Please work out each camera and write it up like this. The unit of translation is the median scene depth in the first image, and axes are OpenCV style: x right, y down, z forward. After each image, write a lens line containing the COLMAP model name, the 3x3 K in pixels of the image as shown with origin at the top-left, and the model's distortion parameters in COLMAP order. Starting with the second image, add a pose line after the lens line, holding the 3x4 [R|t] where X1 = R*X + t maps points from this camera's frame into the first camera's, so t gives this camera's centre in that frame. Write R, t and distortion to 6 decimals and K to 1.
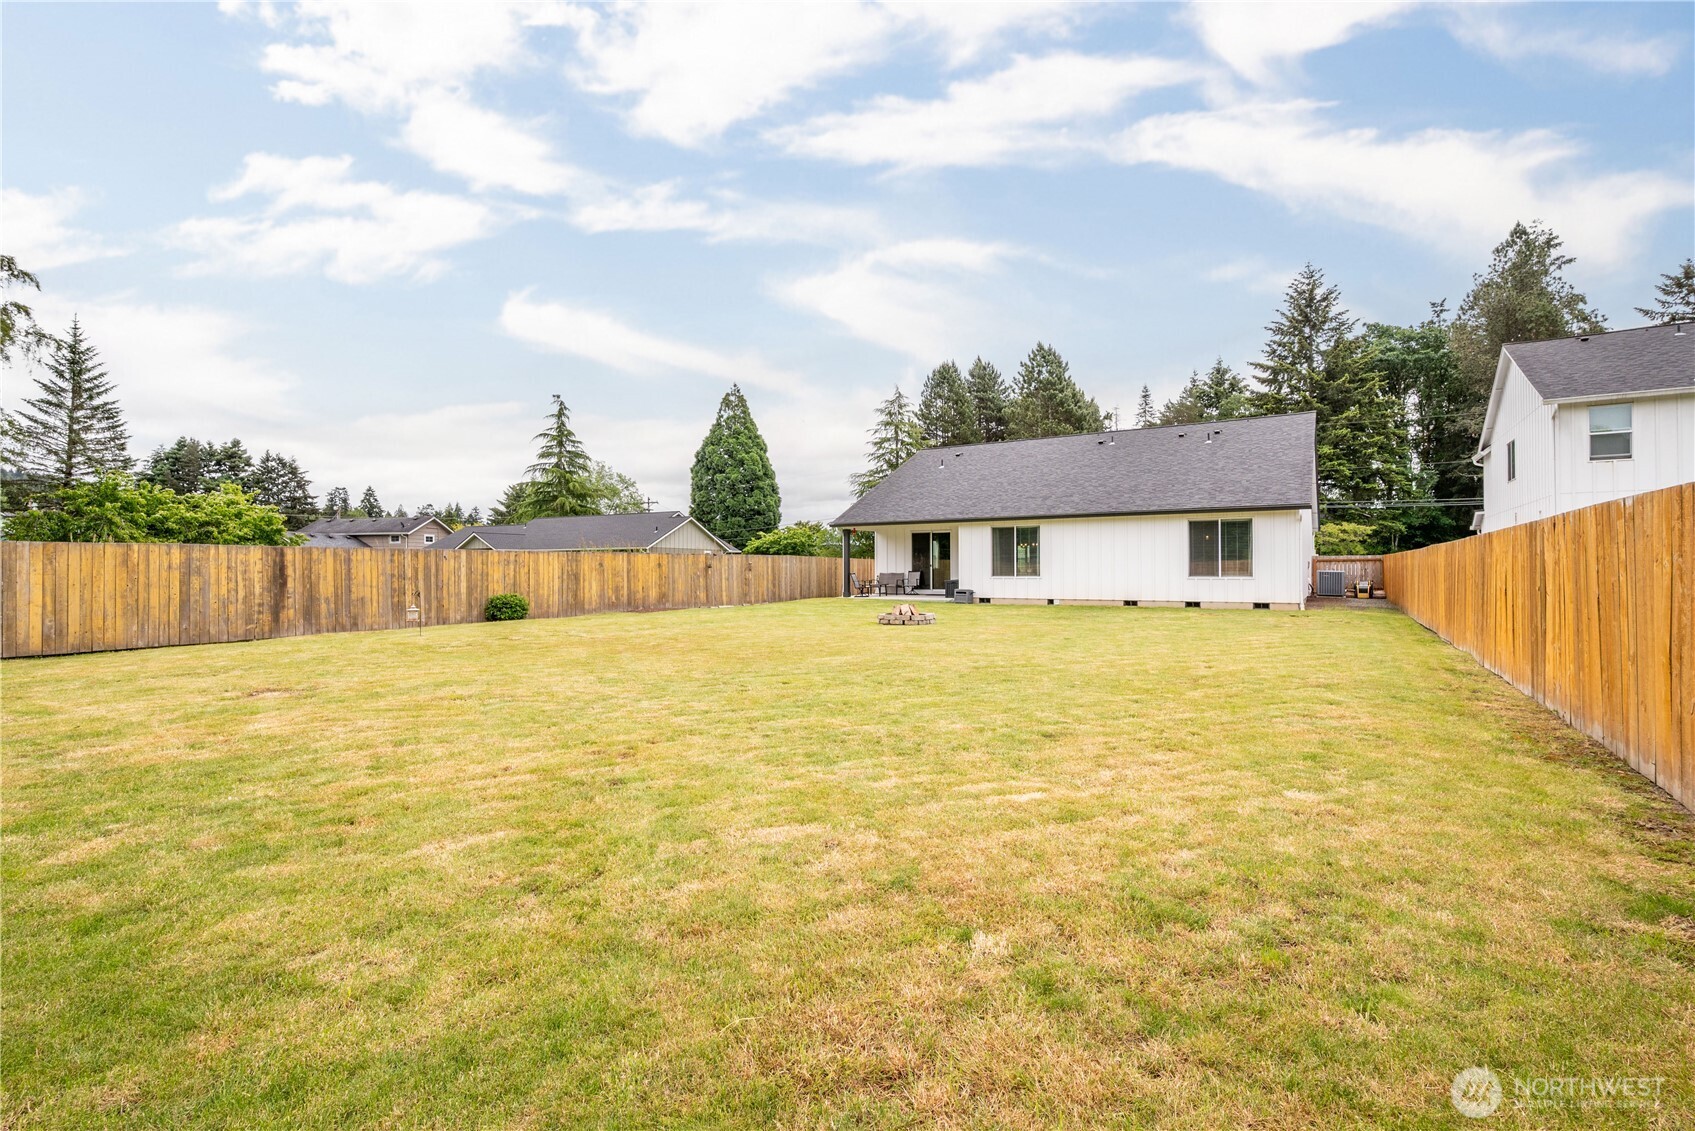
lens RADIAL K [[828.0, 0, 847.5], [0, 828.0, 565.5], [0, 0, 1]] dist [0.000418, -0.000091]
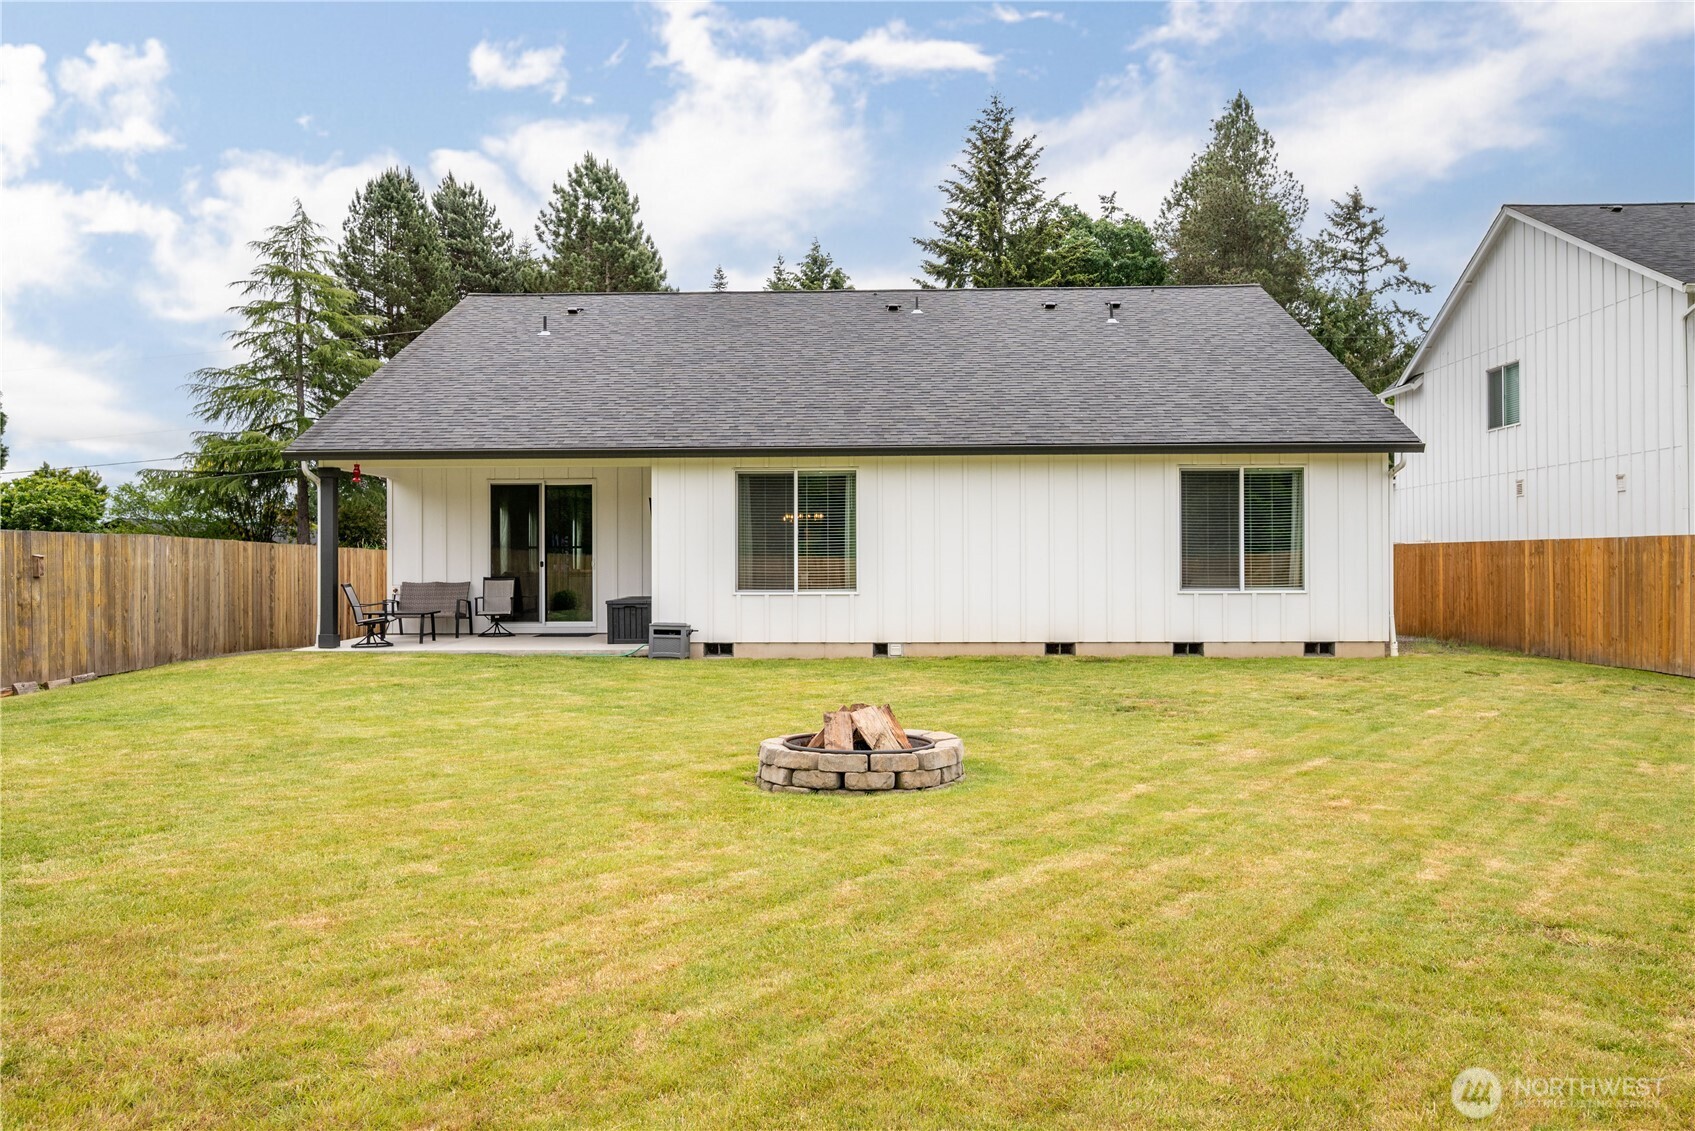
lens RADIAL K [[1256.7, 0, 847.5], [0, 1256.7, 565.5], [0, 0, 1]] dist [-0.014420, -0.005499]
pose [[0.857929, -0.000185, 0.513768, -0.089433], [-0.001974, 0.999991, 0.003655, -0.001728], [-0.513765, -0.004150, 0.857921, 0.384594]]
